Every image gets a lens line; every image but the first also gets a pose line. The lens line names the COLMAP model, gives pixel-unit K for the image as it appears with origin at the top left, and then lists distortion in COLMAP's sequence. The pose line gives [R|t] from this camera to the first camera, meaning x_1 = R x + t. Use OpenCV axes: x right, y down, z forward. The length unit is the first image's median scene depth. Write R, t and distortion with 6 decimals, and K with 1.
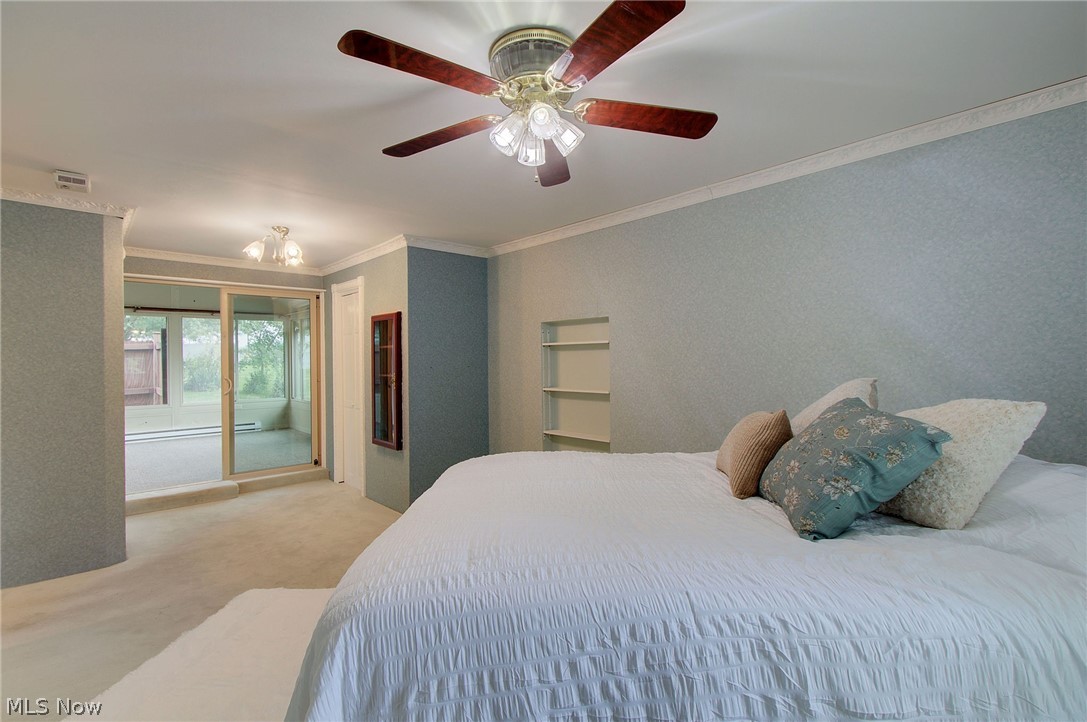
lens RADIAL K [[496.1, 0, 541.0], [0, 496.1, 356.8], [0, 0, 1]] dist [0.003348, 0.000699]
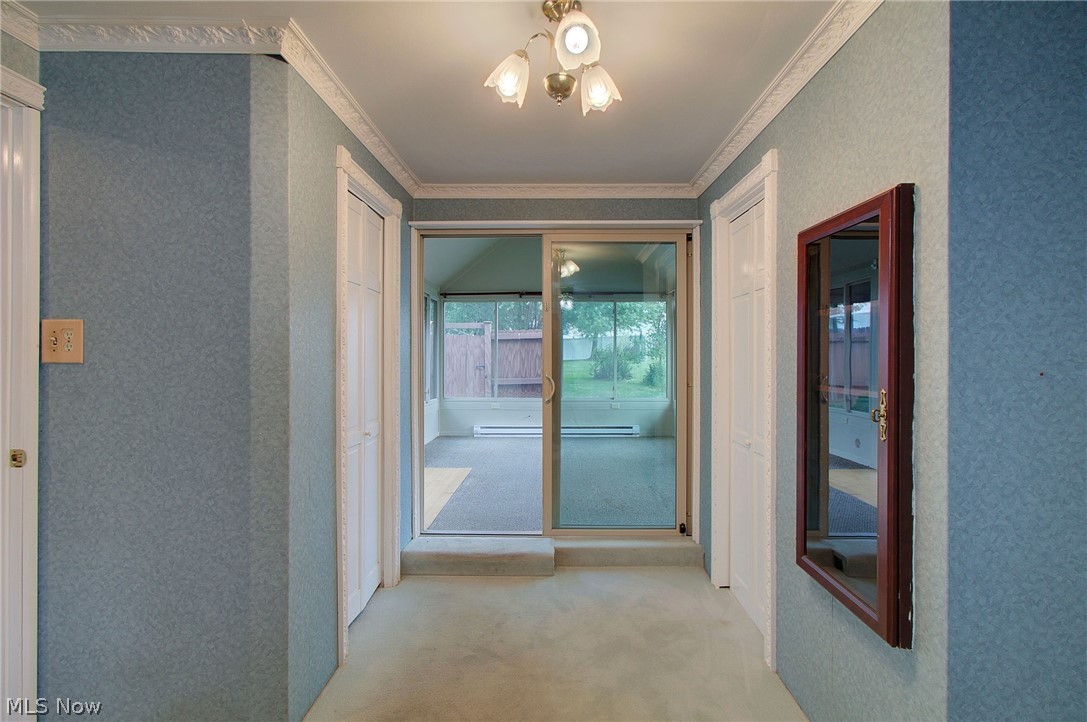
lens RADIAL K [[496.1, 0, 541.0], [0, 496.1, 356.8], [0, 0, 1]] dist [0.003348, 0.000699]
pose [[0.719353, 0.016043, -0.694459, -0.233594], [-0.004667, 0.999822, 0.018263, 0.008168], [0.694629, -0.009896, 0.719300, 0.630057]]
